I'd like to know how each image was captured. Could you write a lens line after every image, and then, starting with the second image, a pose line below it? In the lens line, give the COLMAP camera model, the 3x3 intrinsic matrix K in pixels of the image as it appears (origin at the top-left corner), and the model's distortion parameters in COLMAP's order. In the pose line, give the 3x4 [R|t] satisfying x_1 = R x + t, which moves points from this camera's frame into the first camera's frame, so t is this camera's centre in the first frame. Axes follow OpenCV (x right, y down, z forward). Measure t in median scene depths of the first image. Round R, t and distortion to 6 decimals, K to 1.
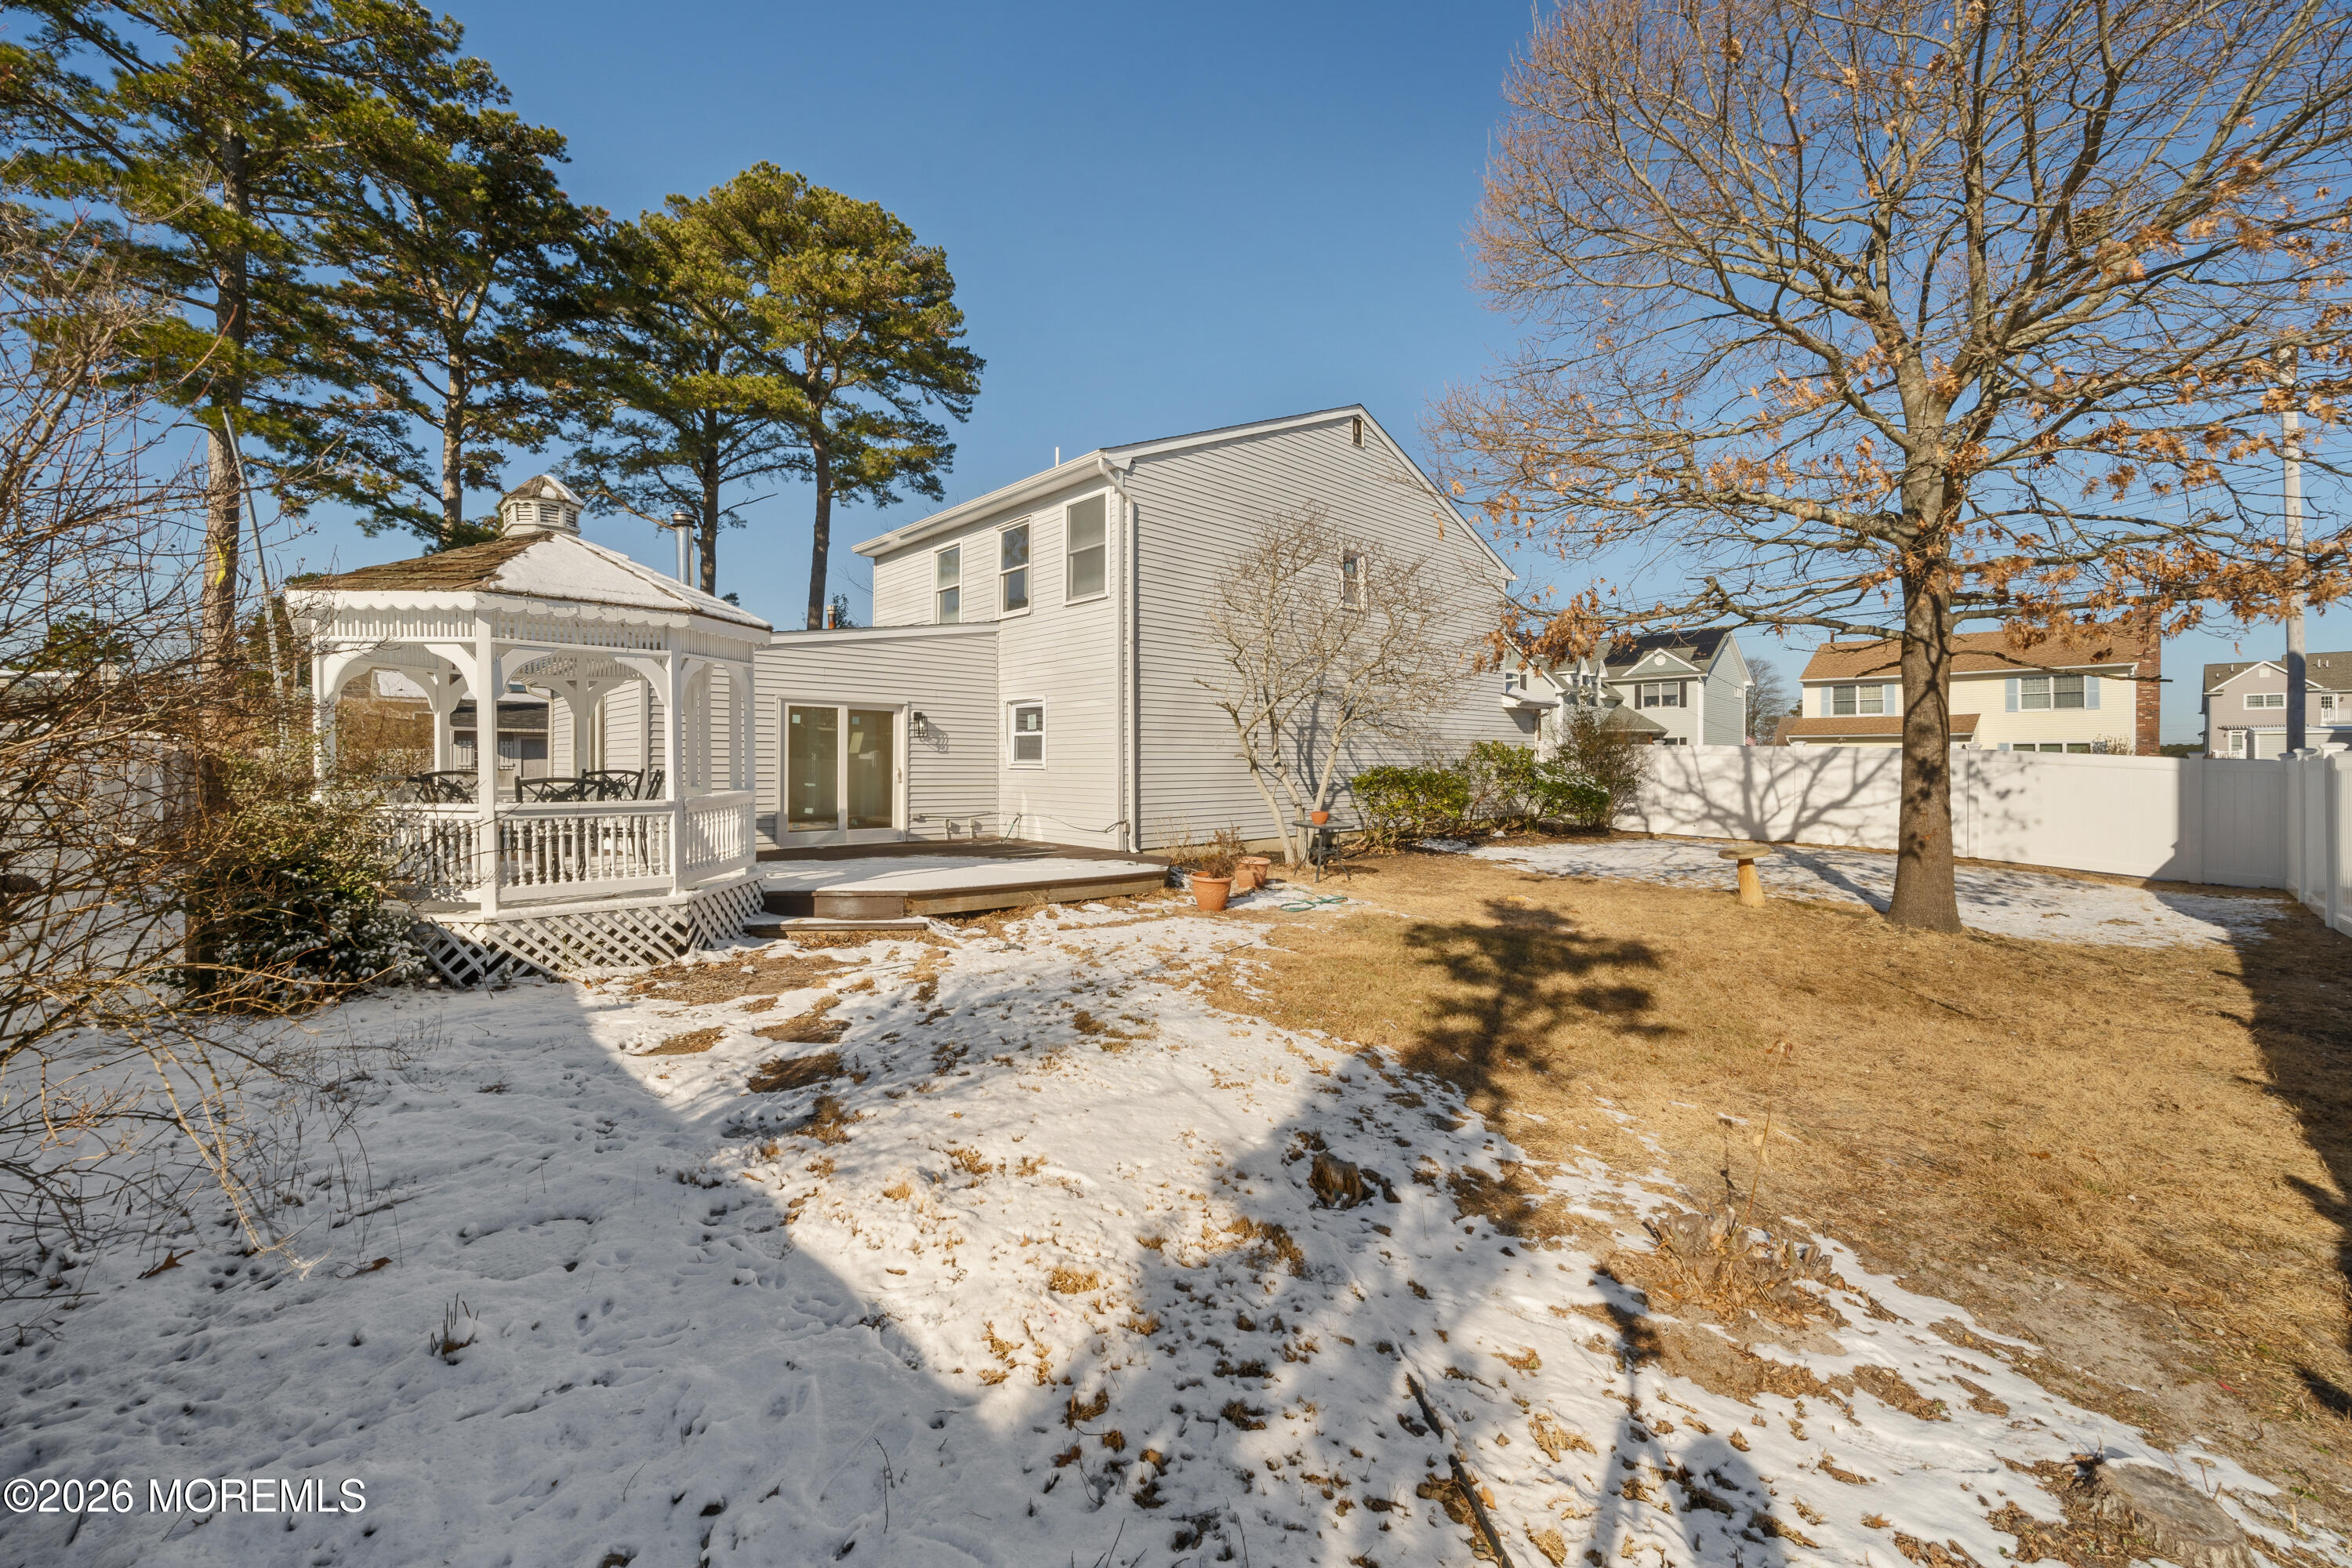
lens RADIAL K [[907.1, 0, 1184.9], [0, 907.1, 761.4], [0, 0, 1]] dist [-0.000517, -0.000087]
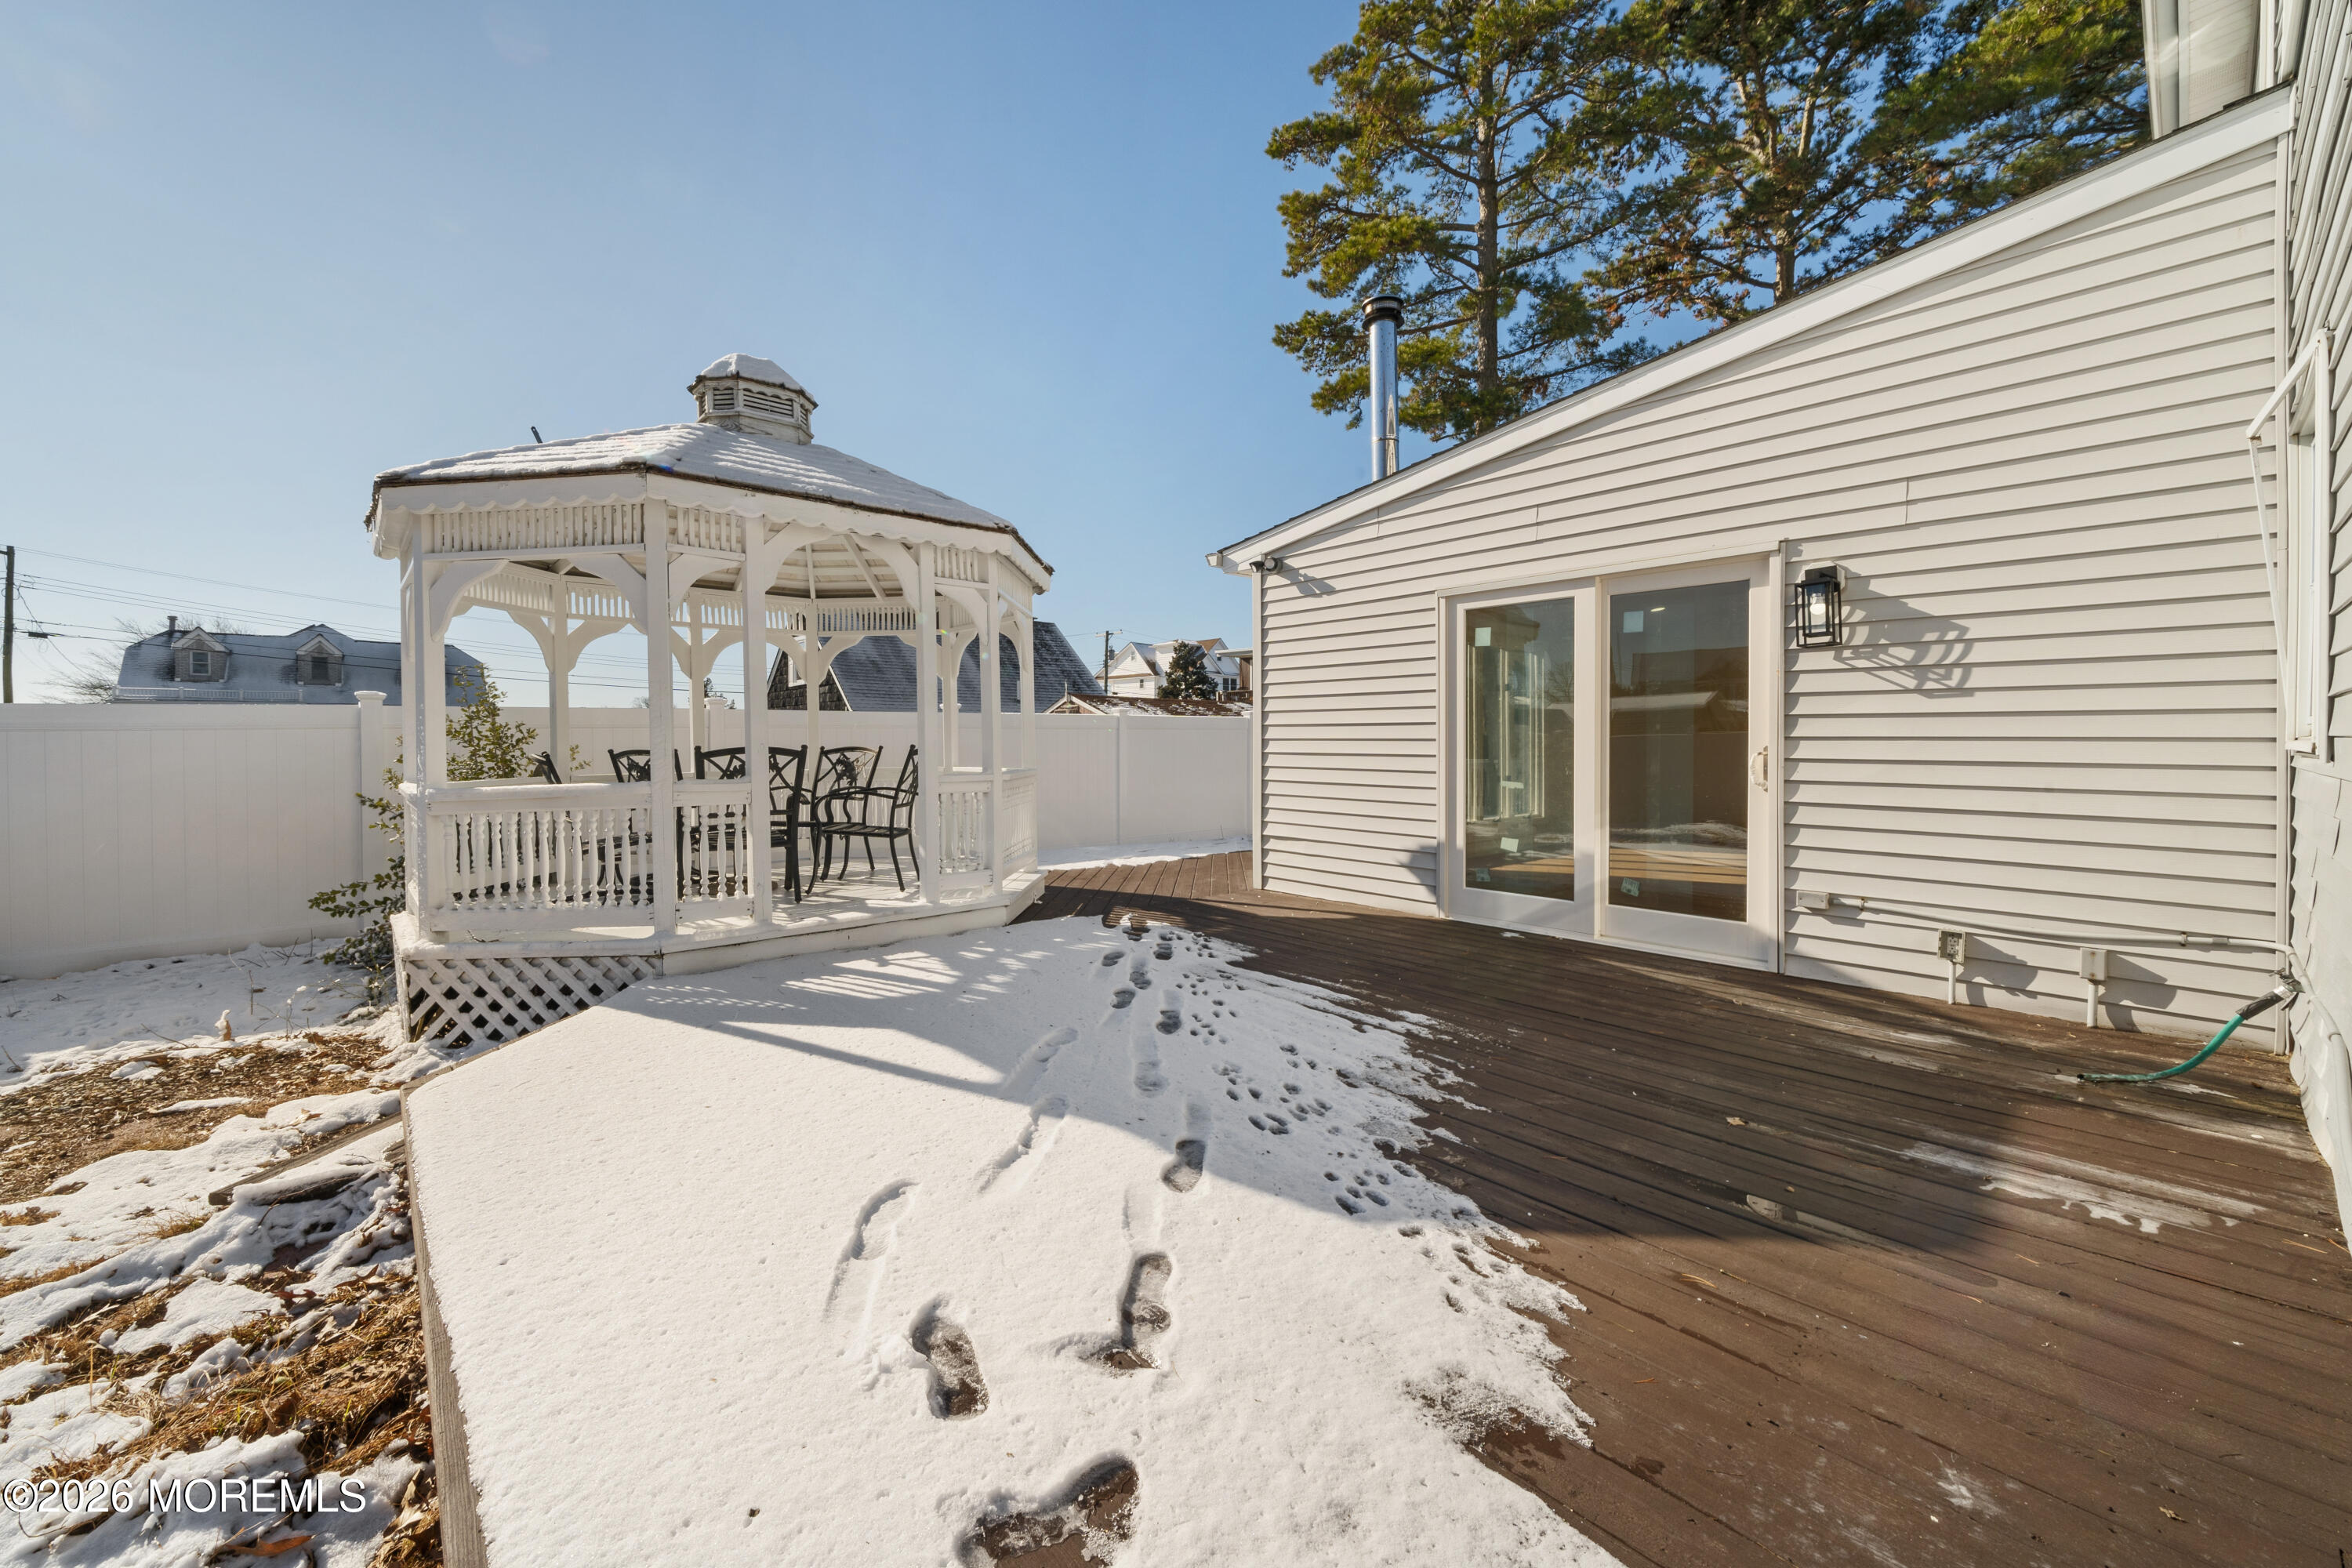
lens RADIAL K [[907.1, 0, 1184.9], [0, 907.1, 761.4], [0, 0, 1]] dist [-0.000517, -0.000087]
pose [[-0.013761, 0.025471, -0.999581, 0.022275], [0.013245, 0.999592, 0.025289, 0.001260], [0.999818, -0.012892, -0.014092, 0.822277]]
